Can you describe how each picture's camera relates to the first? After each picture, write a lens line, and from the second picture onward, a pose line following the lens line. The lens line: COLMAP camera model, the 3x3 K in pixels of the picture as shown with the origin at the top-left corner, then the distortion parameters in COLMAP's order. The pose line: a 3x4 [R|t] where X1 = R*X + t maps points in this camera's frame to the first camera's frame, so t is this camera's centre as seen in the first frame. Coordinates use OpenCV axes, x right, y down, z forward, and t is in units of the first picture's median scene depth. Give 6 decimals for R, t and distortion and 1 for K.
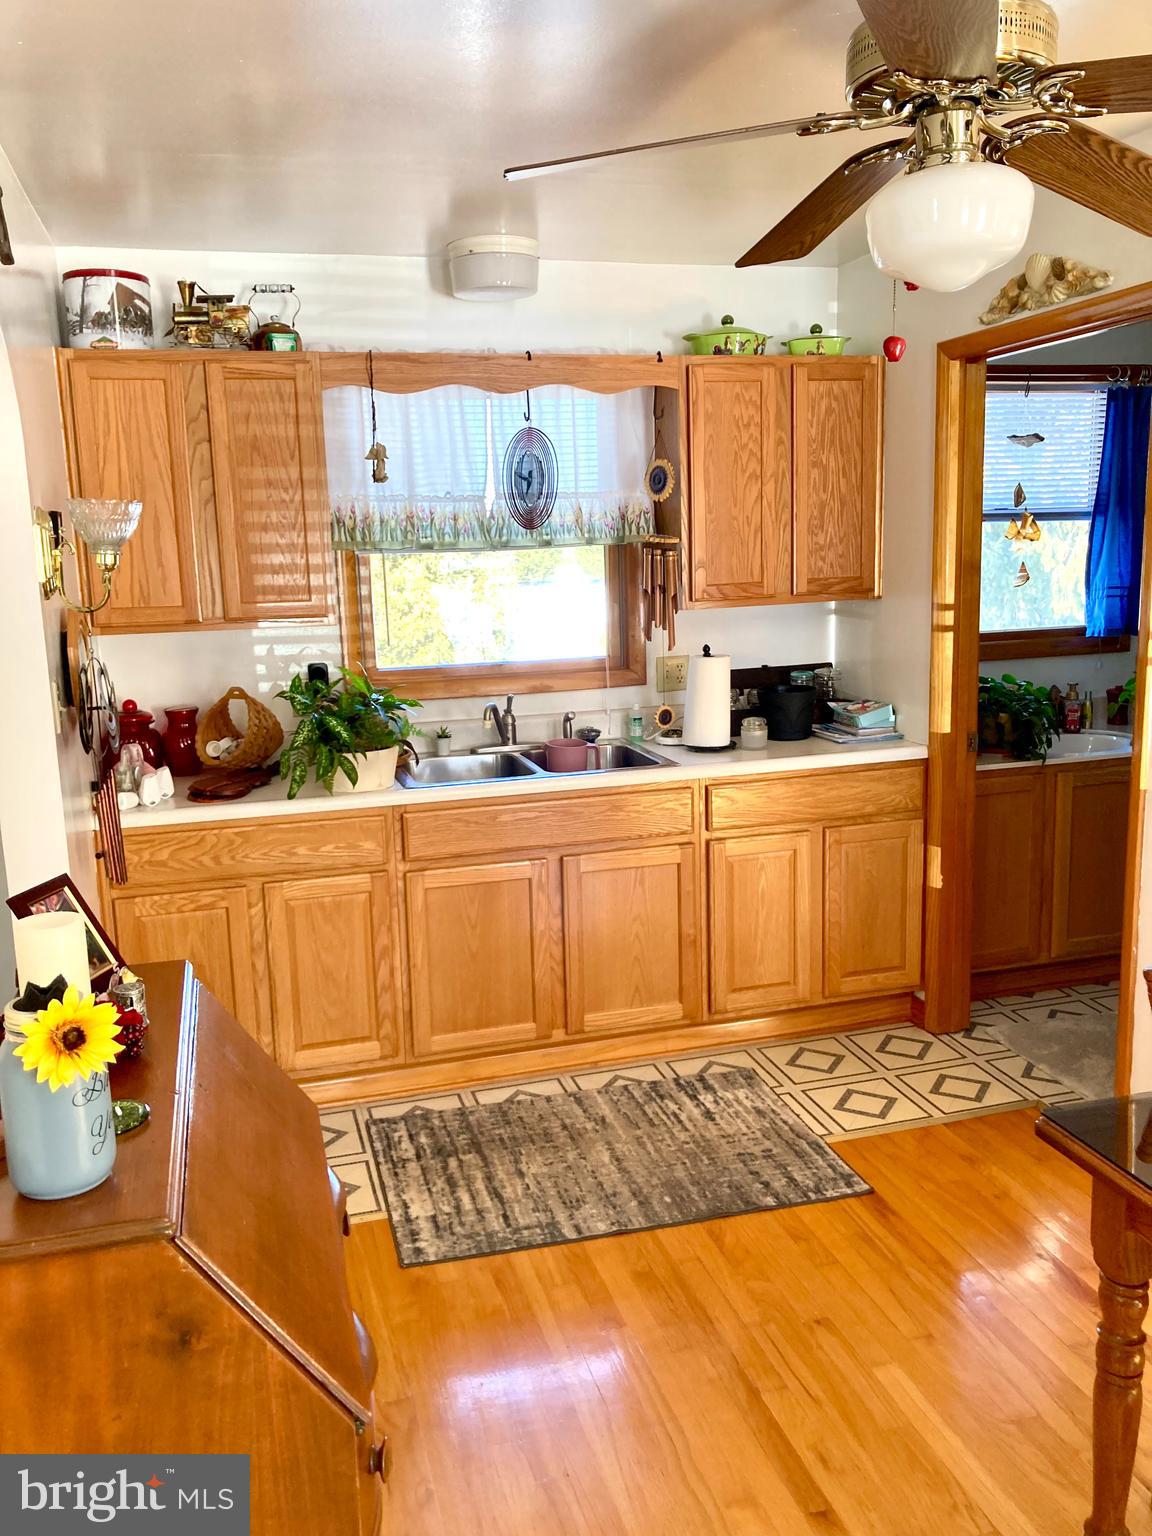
lens RADIAL K [[1258.6, 0, 580.3], [0, 1258.6, 777.6], [0, 0, 1]] dist [0.013353, 0.011213]
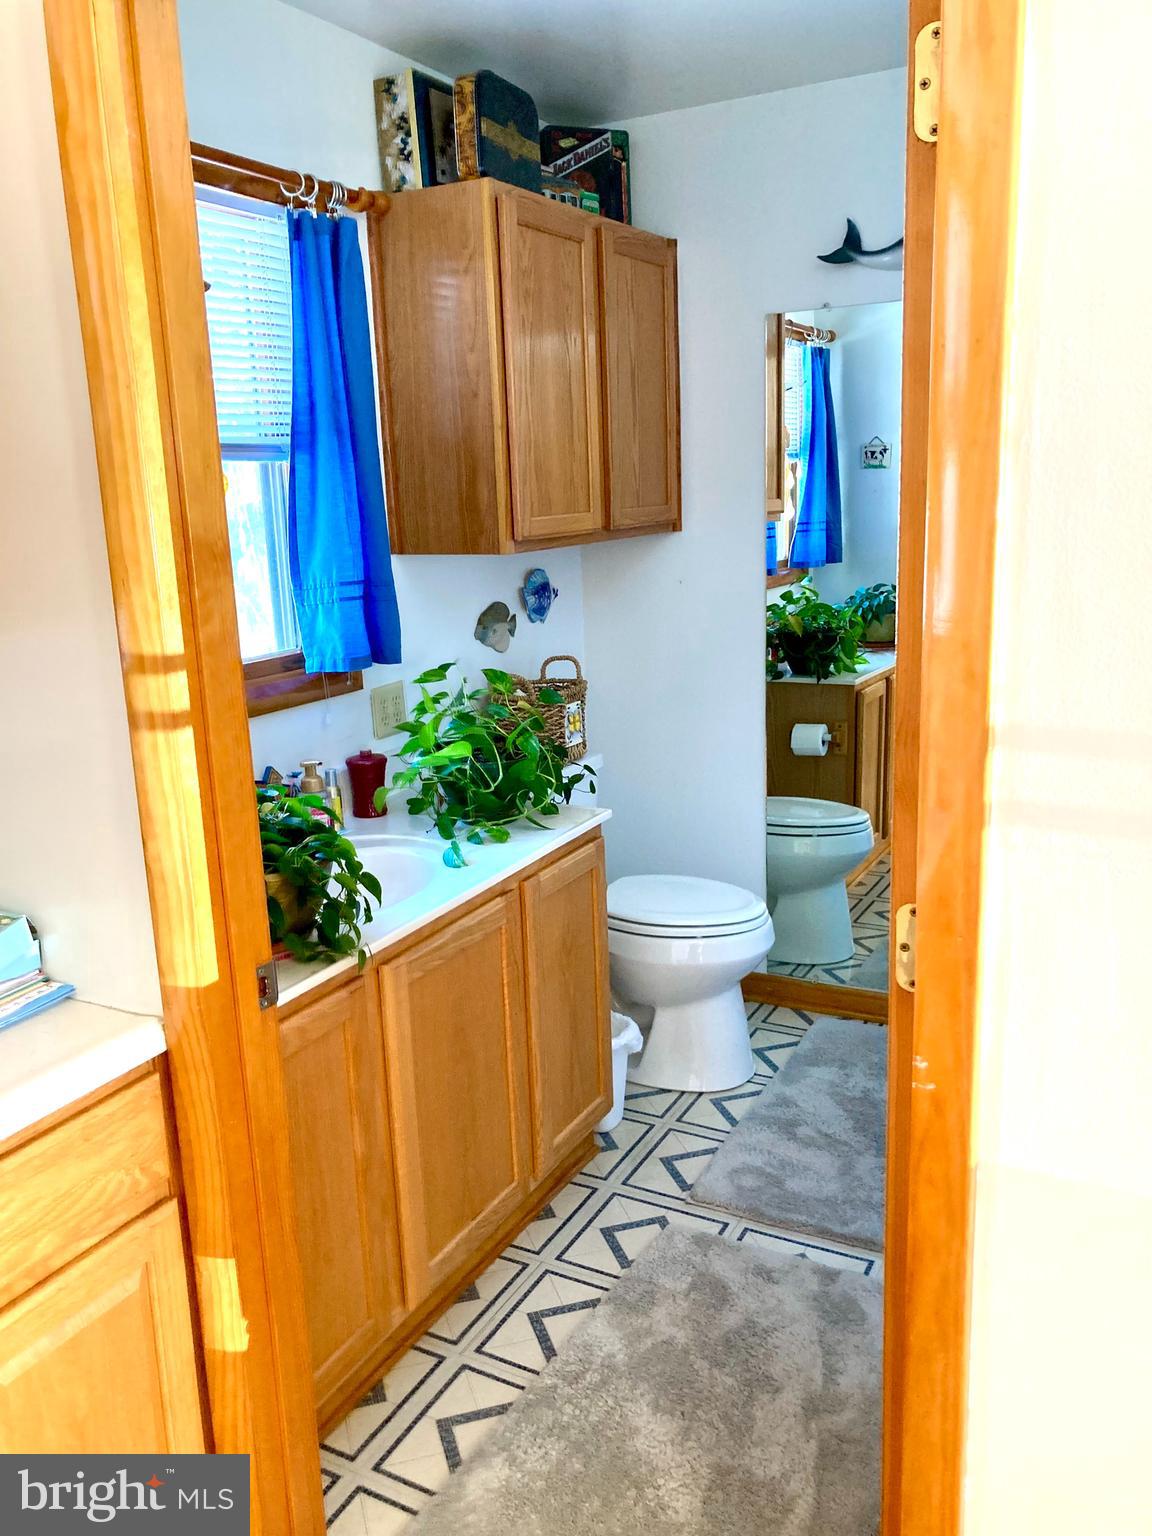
lens RADIAL K [[1251.4, 0, 571.1], [0, 1251.4, 773.6], [0, 0, 1]] dist [-0.011943, -0.002029]
pose [[0.699005, -0.156364, 0.697813, 0.108594], [0.147984, 0.986309, 0.072773, -0.108747], [-0.699638, 0.052396, 0.712574, 0.634442]]
